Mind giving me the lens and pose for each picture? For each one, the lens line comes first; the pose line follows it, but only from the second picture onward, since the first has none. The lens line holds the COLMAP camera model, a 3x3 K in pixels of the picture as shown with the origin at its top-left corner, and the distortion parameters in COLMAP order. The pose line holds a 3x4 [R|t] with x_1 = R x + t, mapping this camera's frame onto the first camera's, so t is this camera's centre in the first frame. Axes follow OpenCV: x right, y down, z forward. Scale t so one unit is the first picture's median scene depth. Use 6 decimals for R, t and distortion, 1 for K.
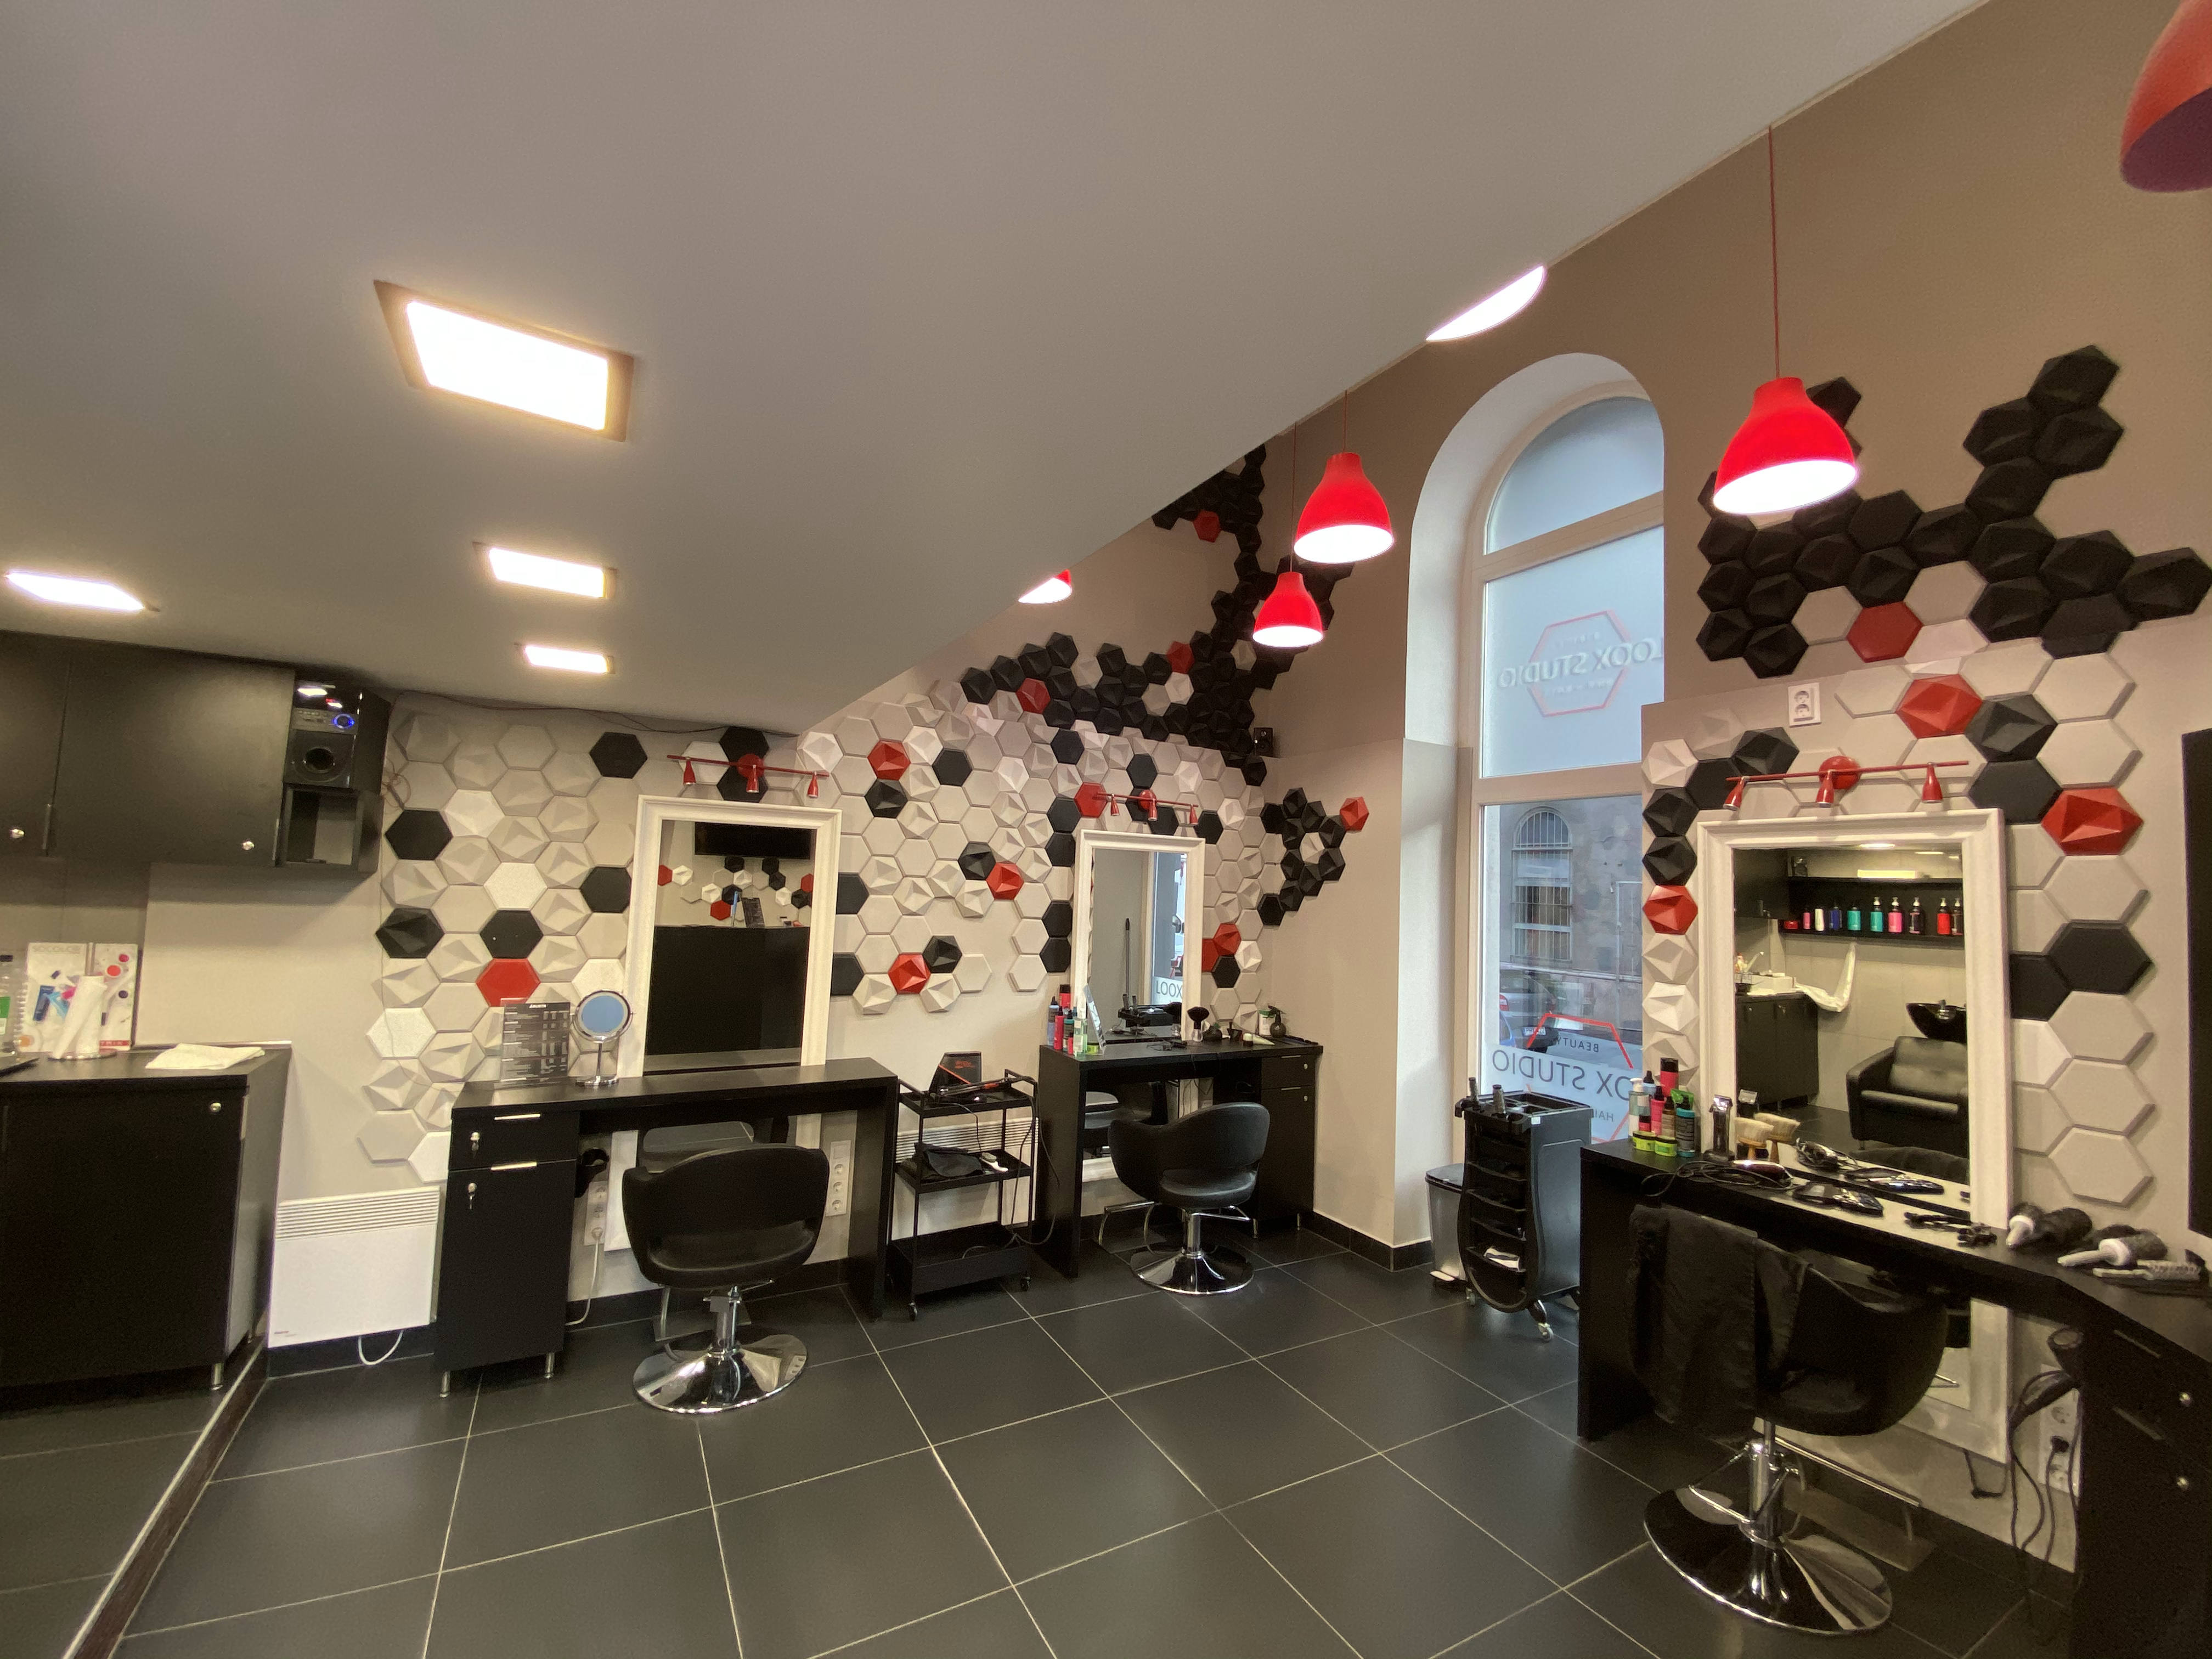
lens RADIAL K [[887.9, 0, 1088.3], [0, 887.9, 825.4], [0, 0, 1]] dist [0.014953, -0.017462]
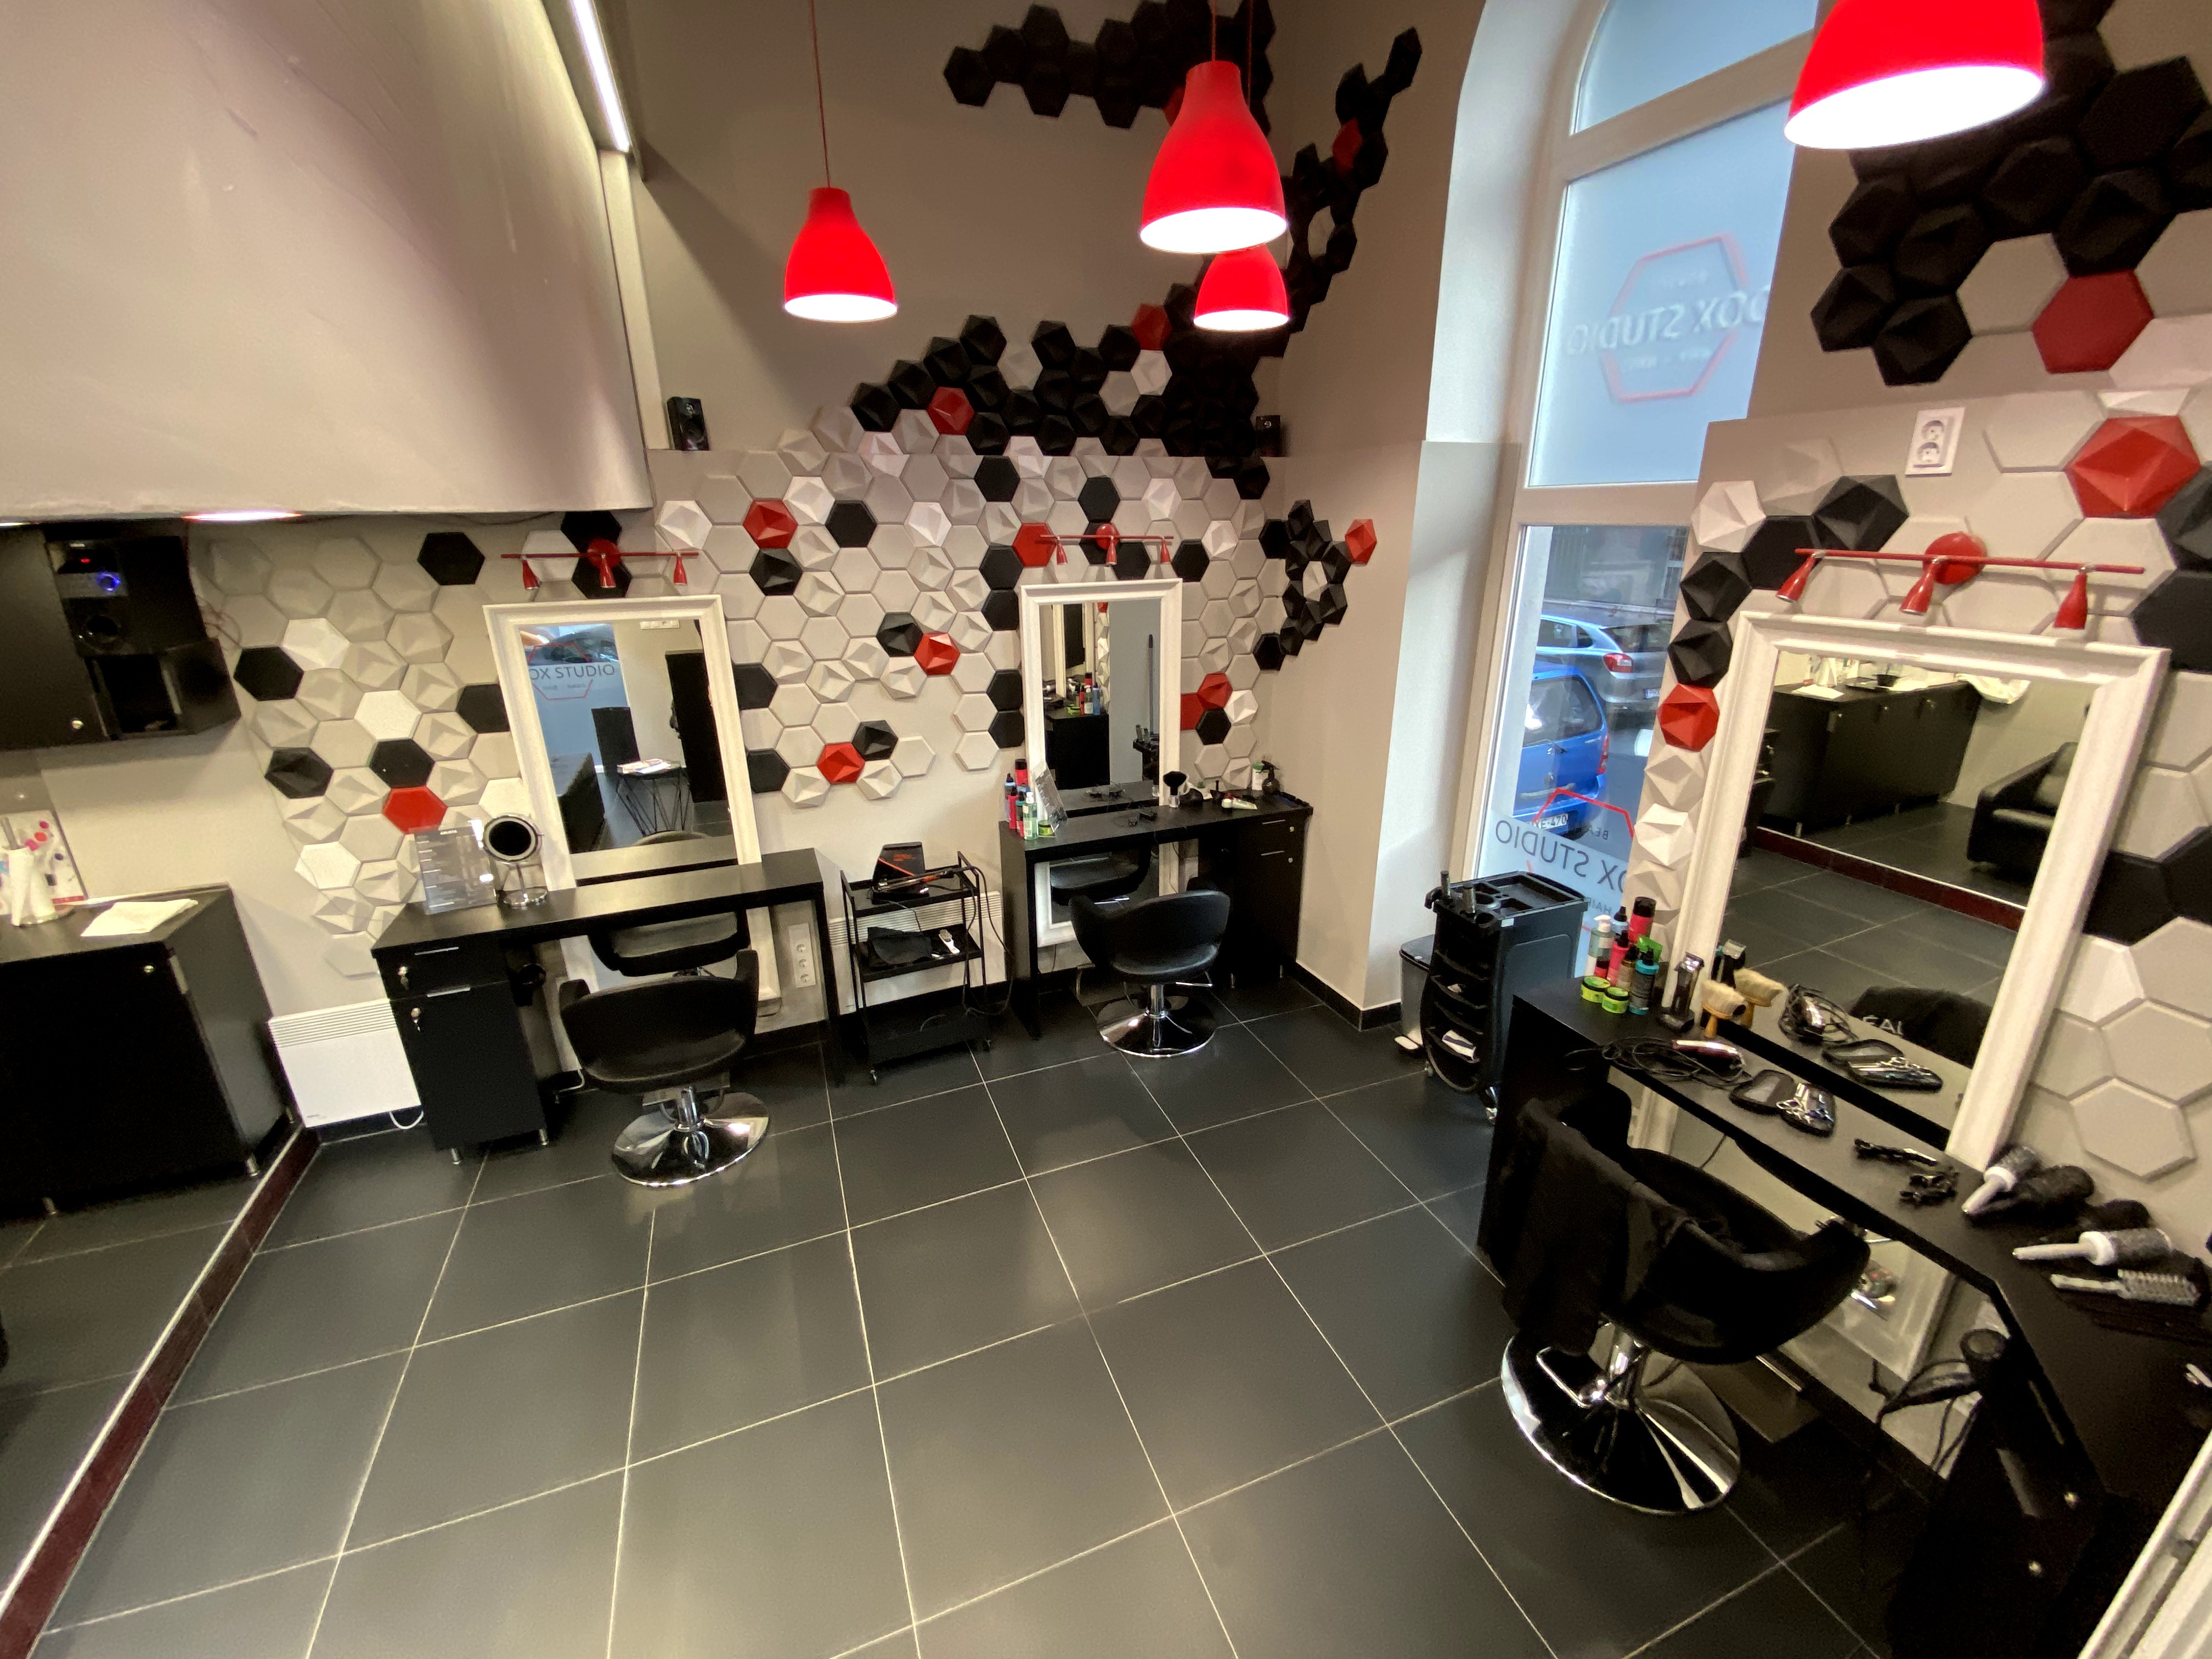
lens RADIAL K [[887.9, 0, 1092.3], [0, 887.9, 827.7], [0, 0, 1]] dist [0.014953, -0.017462]
pose [[0.989249, -0.009568, -0.145925, 0.221378], [0.065712, 0.920526, 0.385116, -0.127636], [0.130643, -0.390565, 0.911258, 0.170455]]
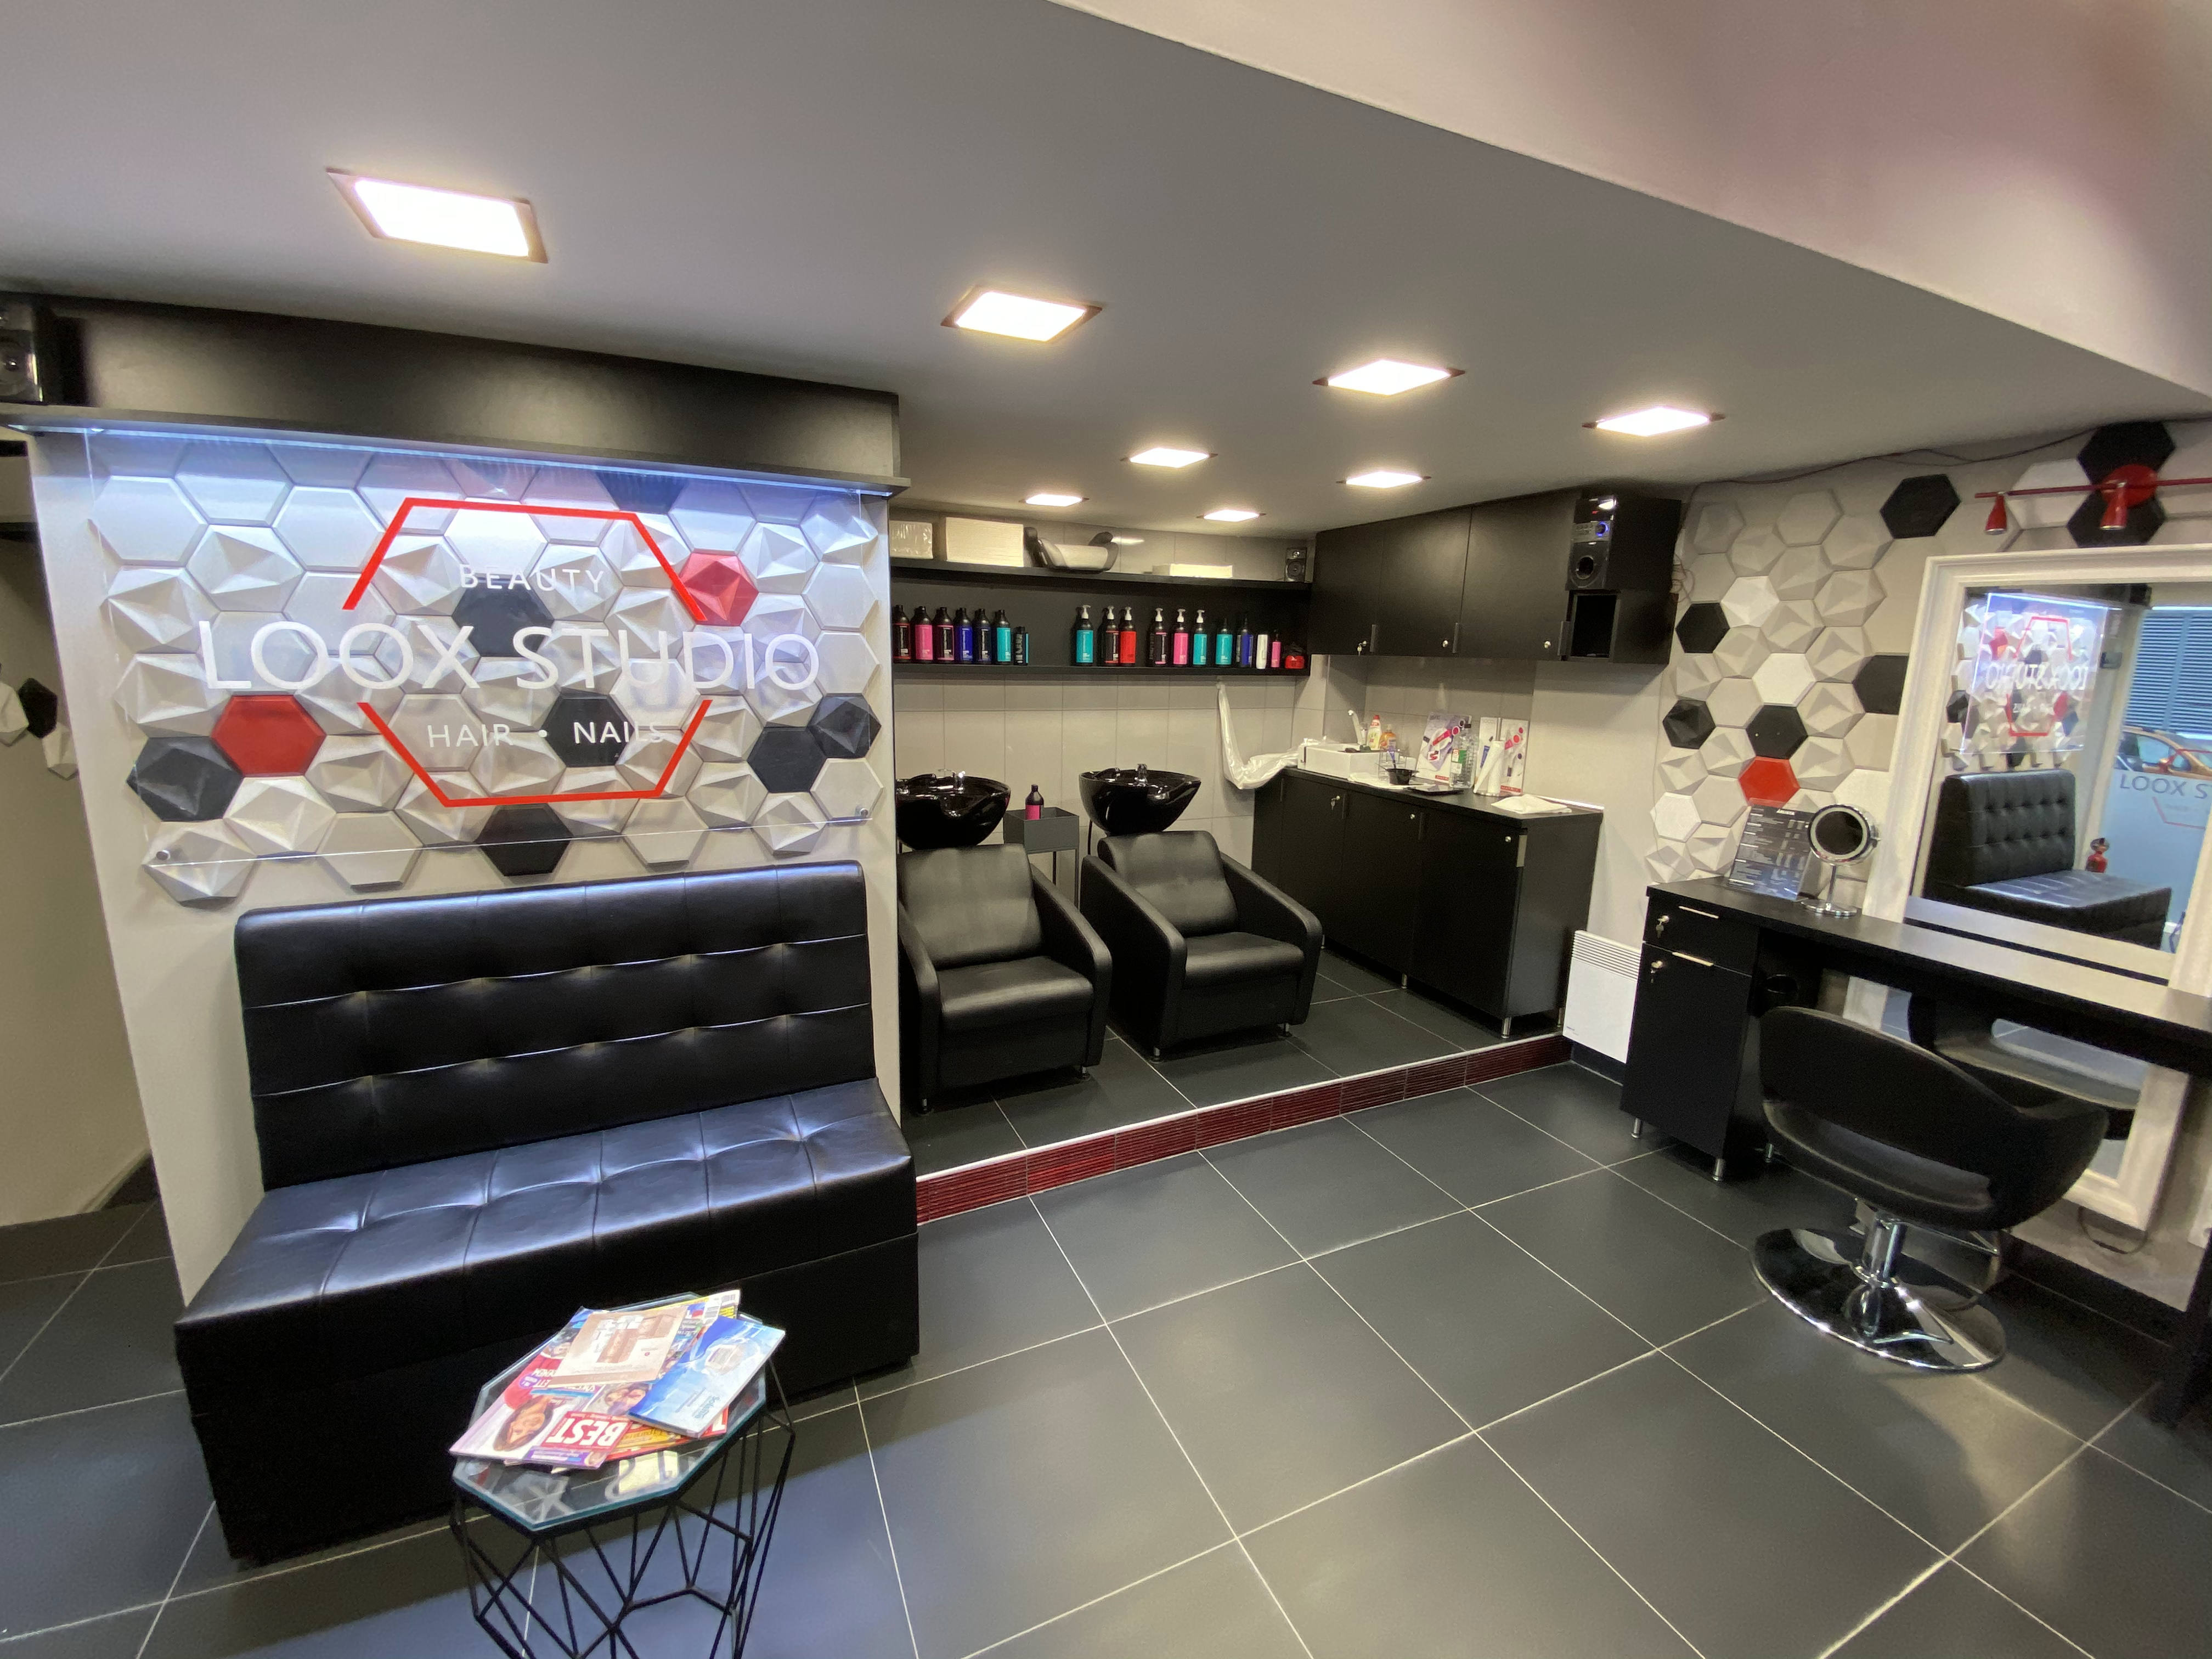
lens RADIAL K [[887.9, 0, 1106.5], [0, 887.9, 826.2], [0, 0, 1]] dist [0.014953, -0.017462]
pose [[-0.083871, 0.151369, -0.984913, 0.306645], [0.044539, 0.987977, 0.148047, 0.047251], [0.995481, -0.031450, -0.089605, 0.359253]]
